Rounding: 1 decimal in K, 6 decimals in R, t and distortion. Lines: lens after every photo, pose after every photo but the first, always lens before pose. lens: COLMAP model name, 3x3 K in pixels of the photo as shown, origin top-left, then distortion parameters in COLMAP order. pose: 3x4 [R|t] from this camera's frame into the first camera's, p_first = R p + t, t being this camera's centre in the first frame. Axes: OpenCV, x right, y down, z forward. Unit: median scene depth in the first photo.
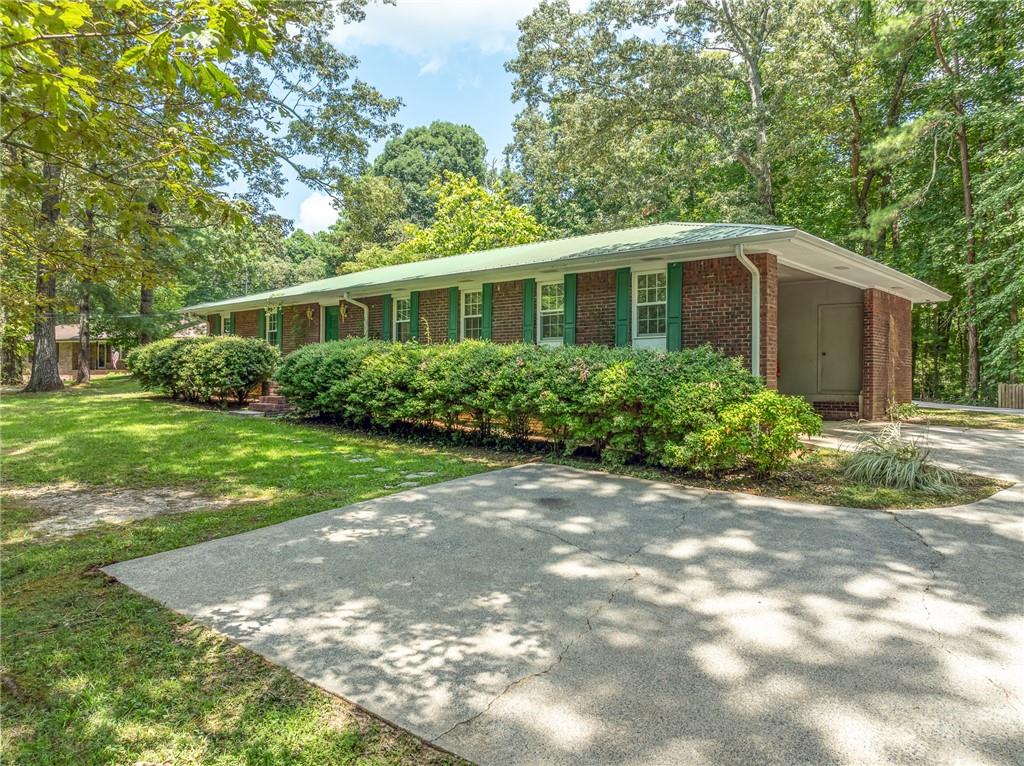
lens RADIAL K [[712.0, 0, 511.3], [0, 712.0, 376.4], [0, 0, 1]] dist [0.007252, 0.003331]
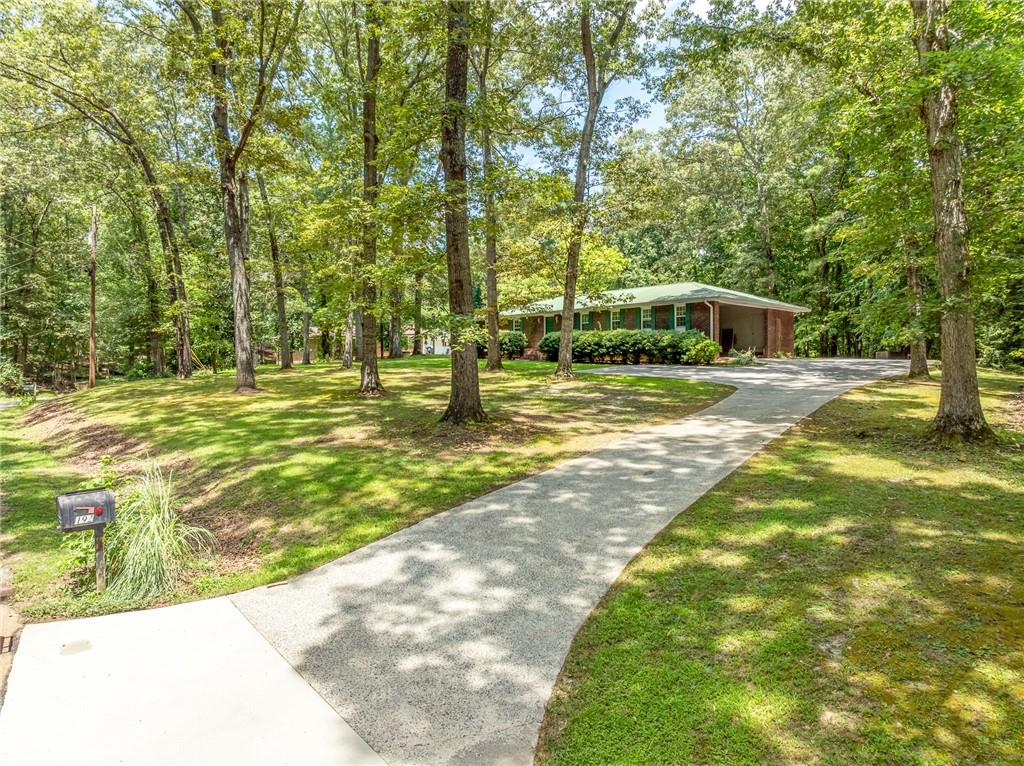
lens RADIAL K [[712.0, 0, 513.8], [0, 712.0, 380.7], [0, 0, 1]] dist [0.007252, 0.003331]
pose [[0.995884, -0.006864, -0.090377, -0.243097], [0.007493, 0.999950, 0.006619, 0.149696], [0.090327, -0.007269, 0.995886, -2.121292]]
